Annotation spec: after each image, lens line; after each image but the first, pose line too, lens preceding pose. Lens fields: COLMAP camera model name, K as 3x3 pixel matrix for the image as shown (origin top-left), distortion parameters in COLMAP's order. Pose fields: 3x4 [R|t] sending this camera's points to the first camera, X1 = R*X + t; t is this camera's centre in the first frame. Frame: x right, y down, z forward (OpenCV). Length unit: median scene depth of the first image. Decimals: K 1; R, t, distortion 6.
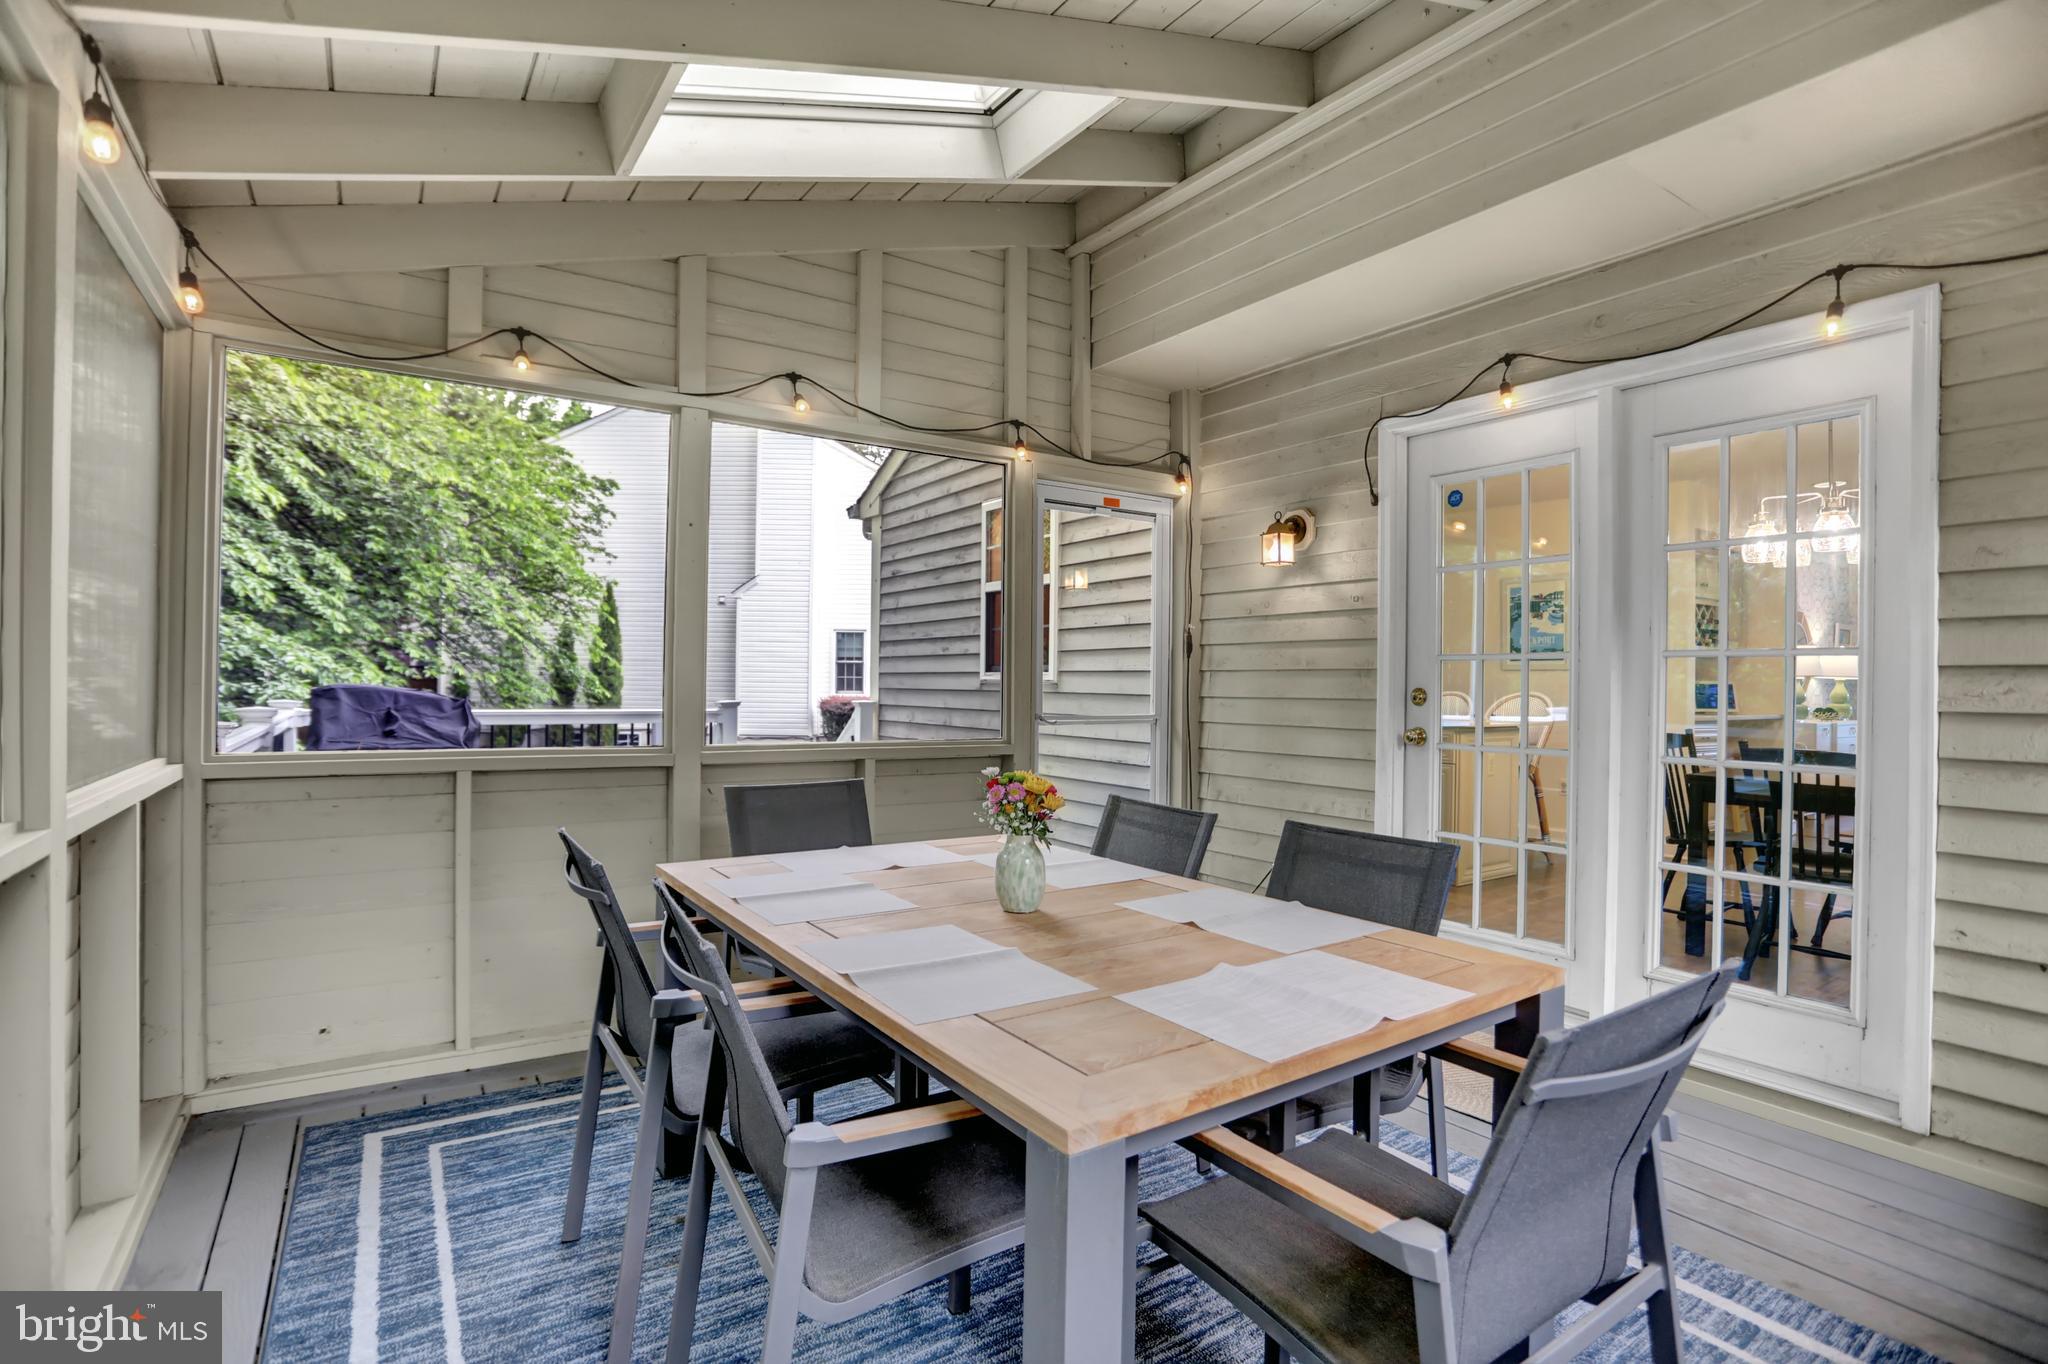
lens RADIAL K [[981.4, 0, 1028.4], [0, 981.4, 684.8], [0, 0, 1]] dist [-0.057795, 0.018783]
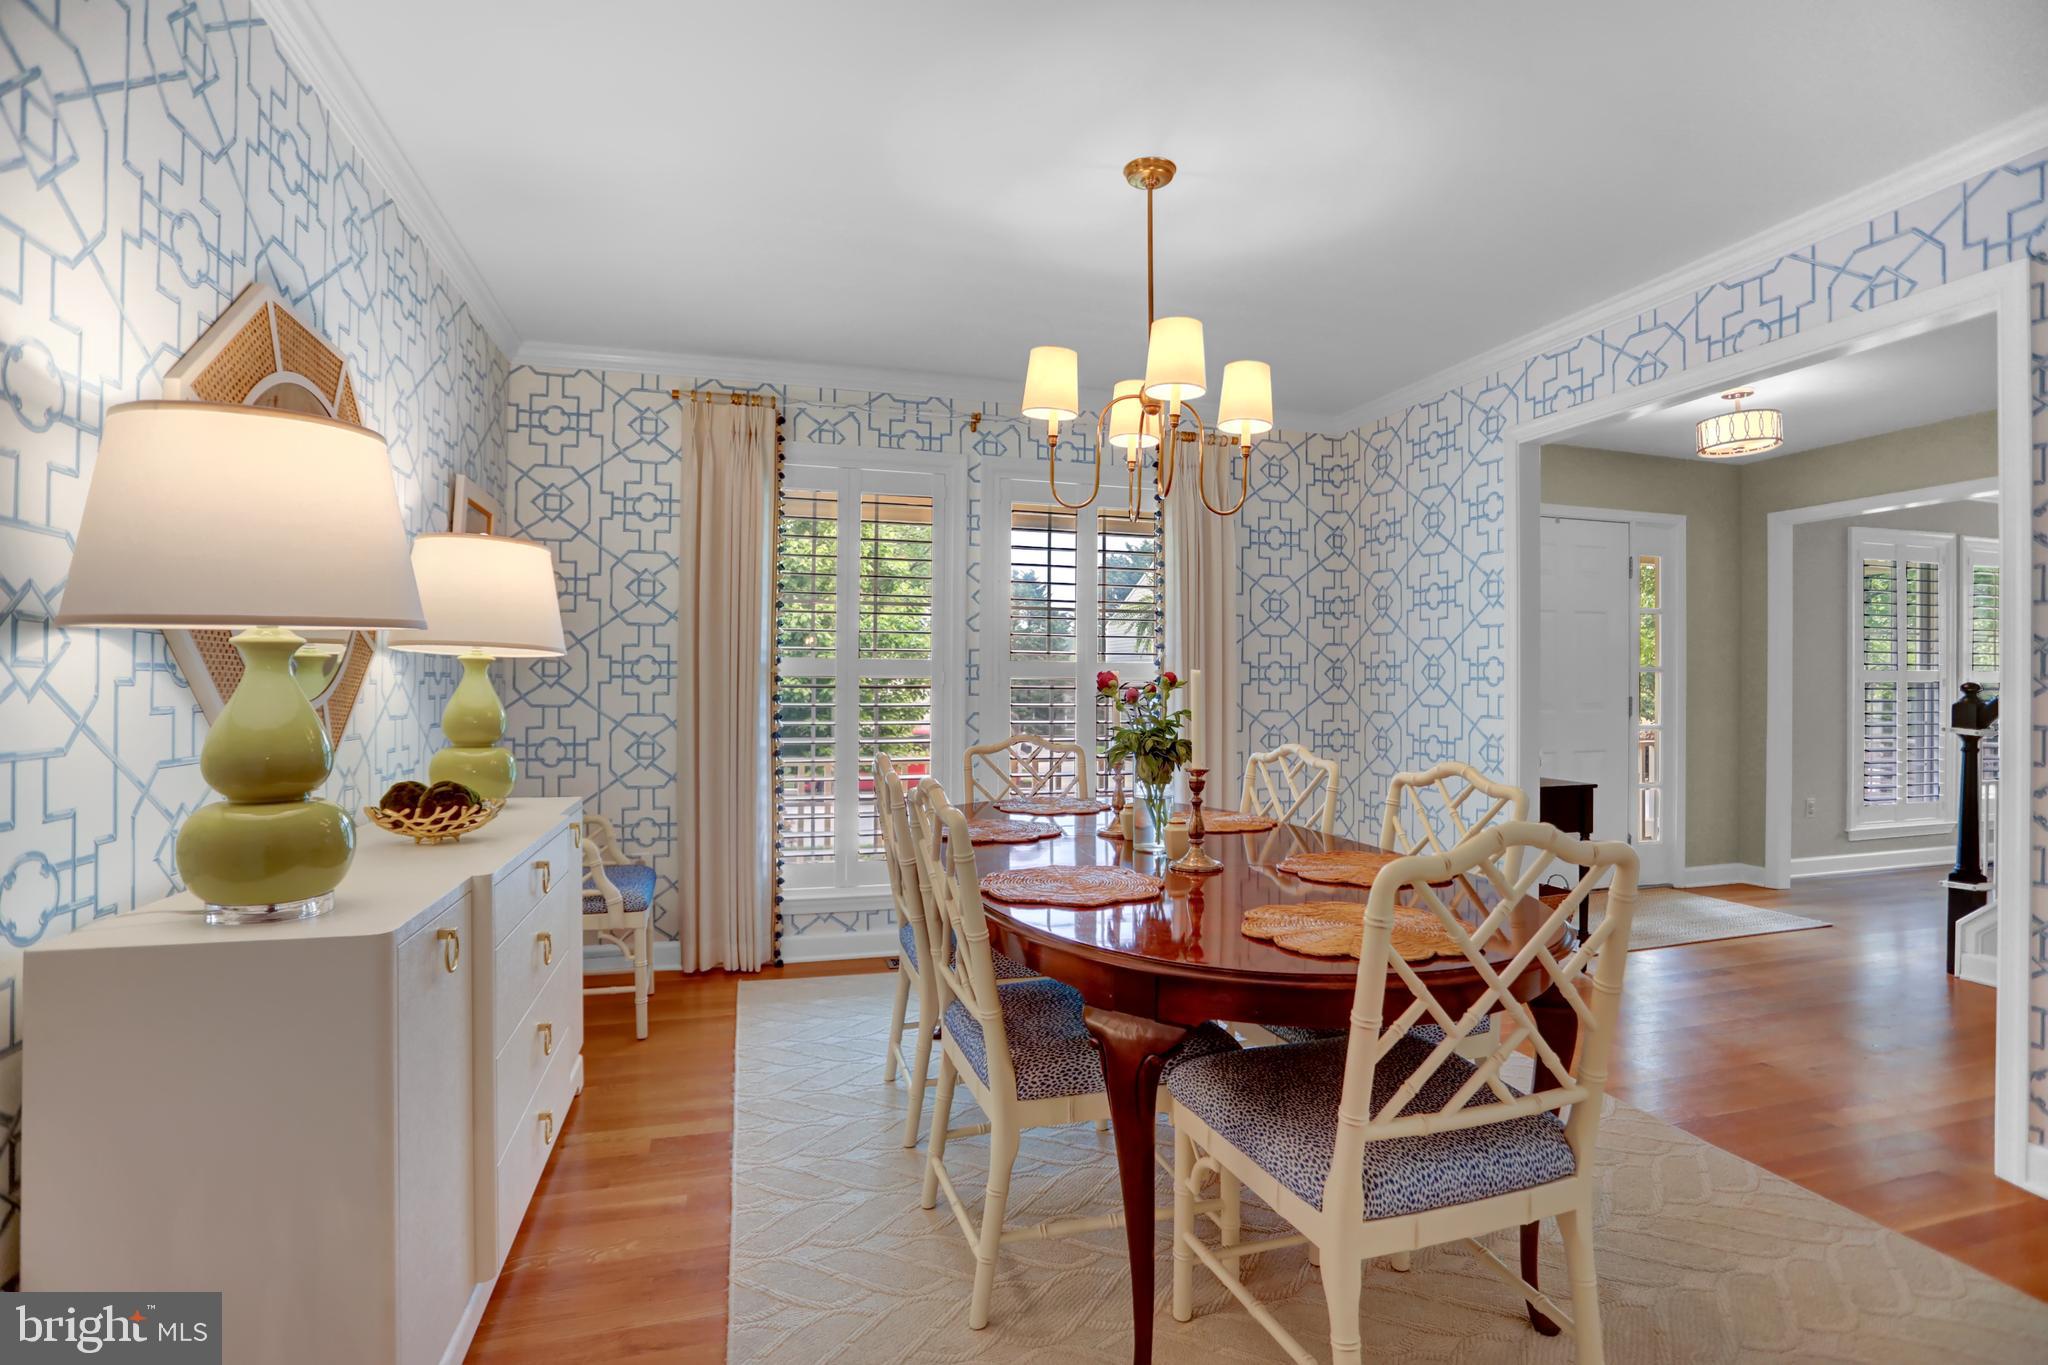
lens RADIAL K [[981.4, 0, 1023.6], [0, 981.4, 677.3], [0, 0, 1]] dist [-0.057795, 0.018783]
pose [[0.302340, -0.005541, 0.953184, 0.672710], [0.004610, 0.999980, 0.004351, -0.000312], [-0.953189, 0.003079, 0.302359, 0.807875]]
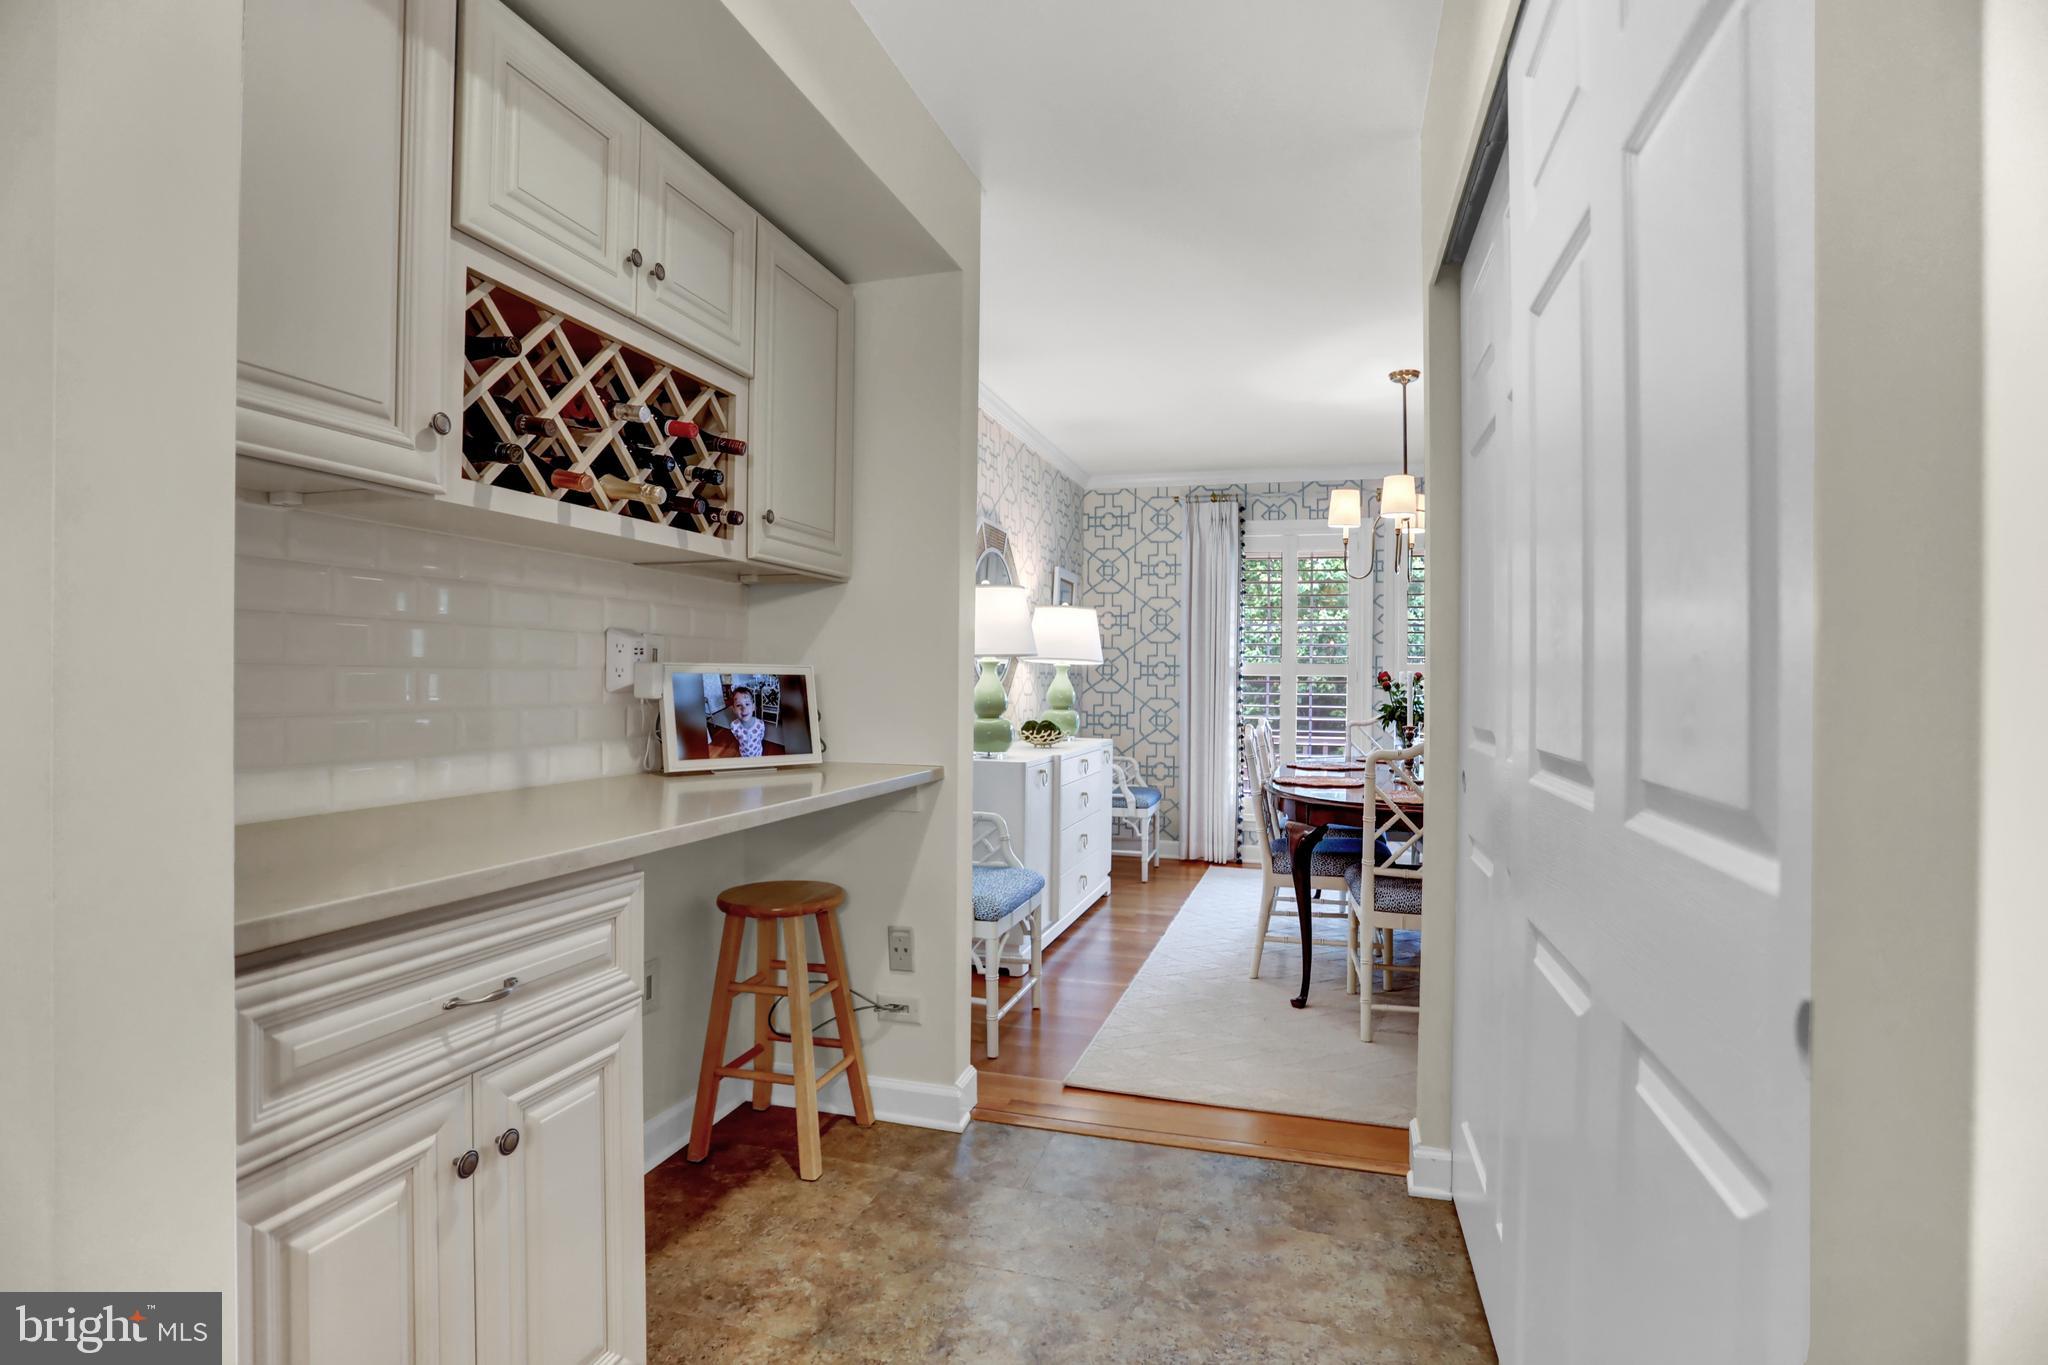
lens RADIAL K [[981.4, 0, 1023.3], [0, 981.4, 677.0], [0, 0, 1]] dist [-0.057795, 0.018783]
pose [[0.776107, -0.004525, 0.630585, 0.508652], [0.002841, 0.999989, 0.003680, -0.000903], [-0.630595, -0.001065, 0.776111, 0.608358]]
